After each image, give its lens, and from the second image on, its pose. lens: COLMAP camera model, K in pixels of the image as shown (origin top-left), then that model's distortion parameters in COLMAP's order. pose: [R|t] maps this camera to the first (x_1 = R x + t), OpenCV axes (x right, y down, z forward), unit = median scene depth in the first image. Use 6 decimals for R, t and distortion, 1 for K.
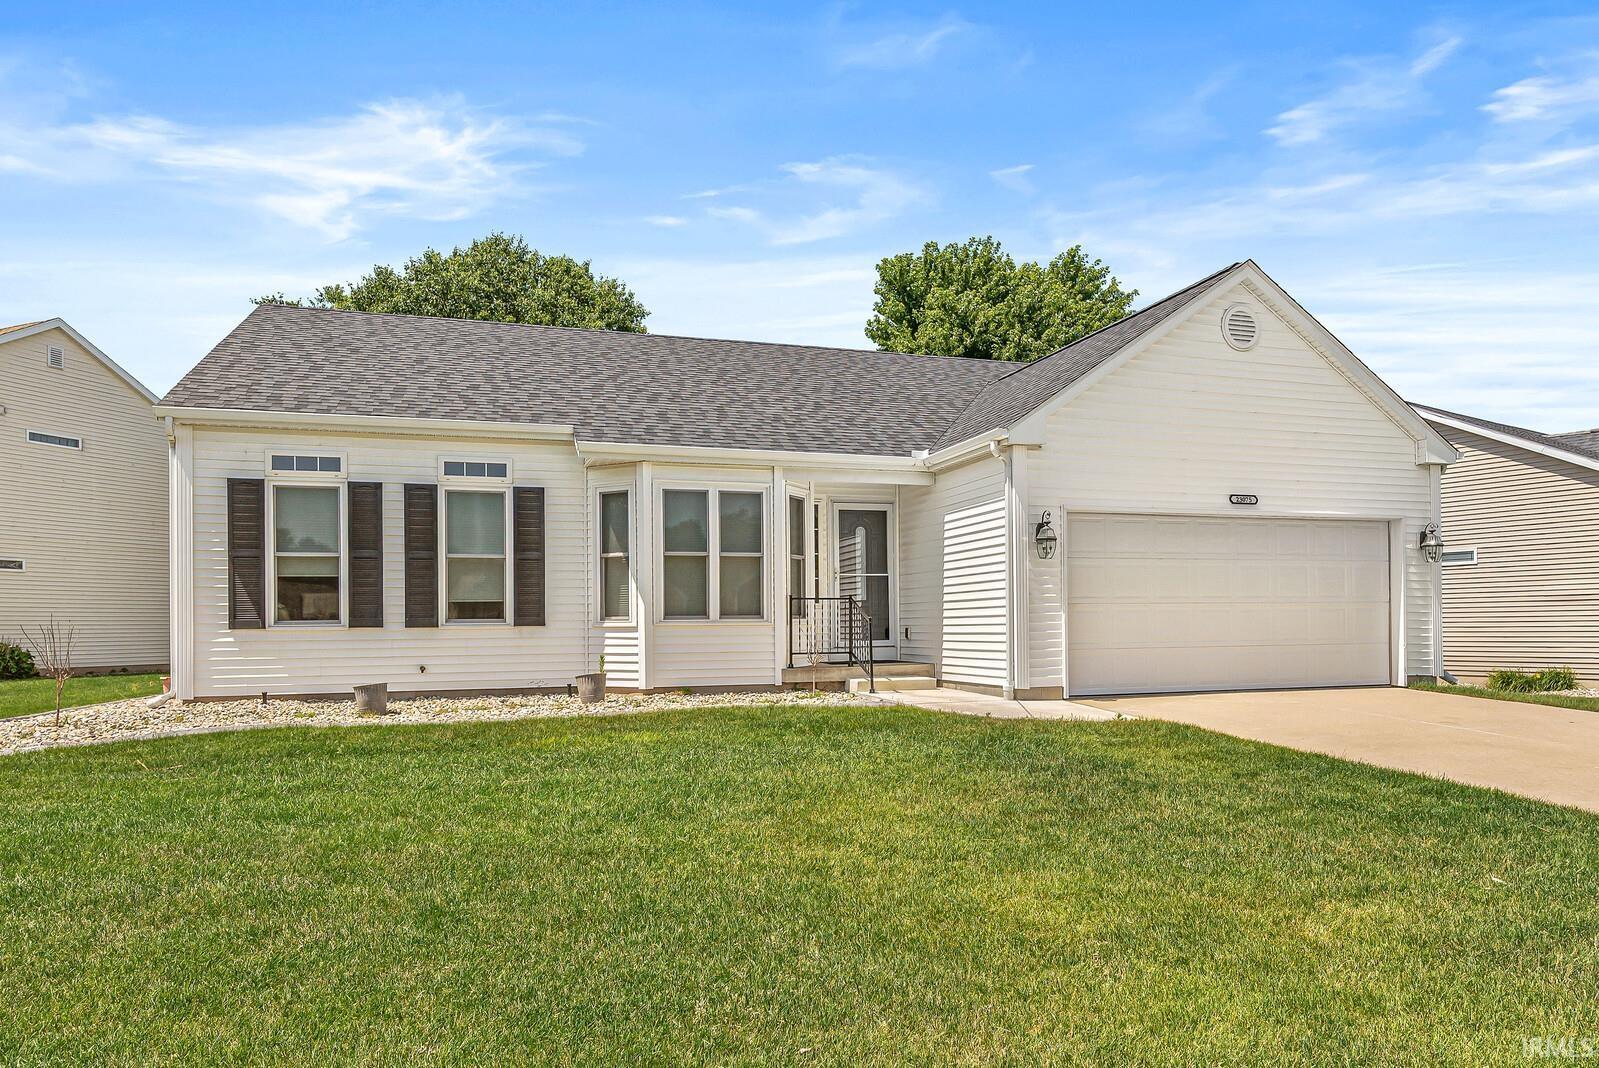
lens RADIAL K [[1047.8, 0, 799.9], [0, 1047.8, 606.2], [0, 0, 1]] dist [-0.004330, -0.000083]
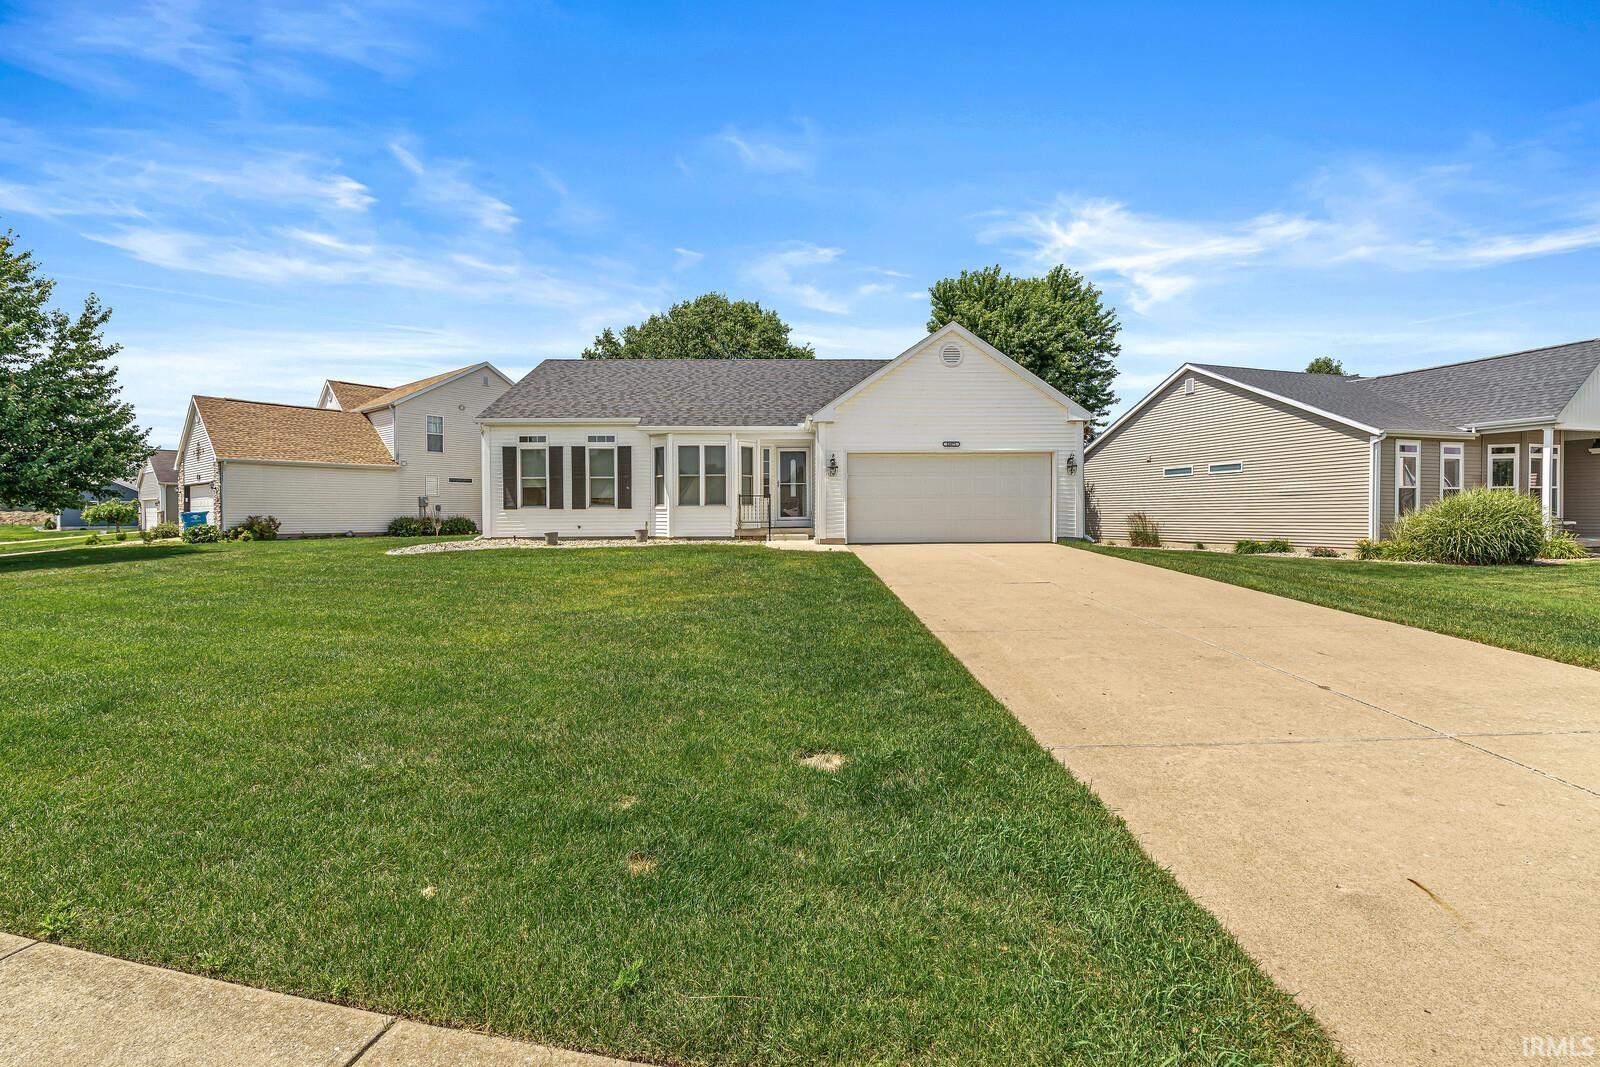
lens RADIAL K [[721.0, 0, 794.4], [0, 721.0, 525.8], [0, 0, 1]] dist [-0.001520, -0.000266]
pose [[0.956604, 0.008849, -0.291256, 0.531886], [0.001556, 0.999369, 0.035476, 0.001476], [0.291387, -0.034390, 0.955987, -0.363378]]
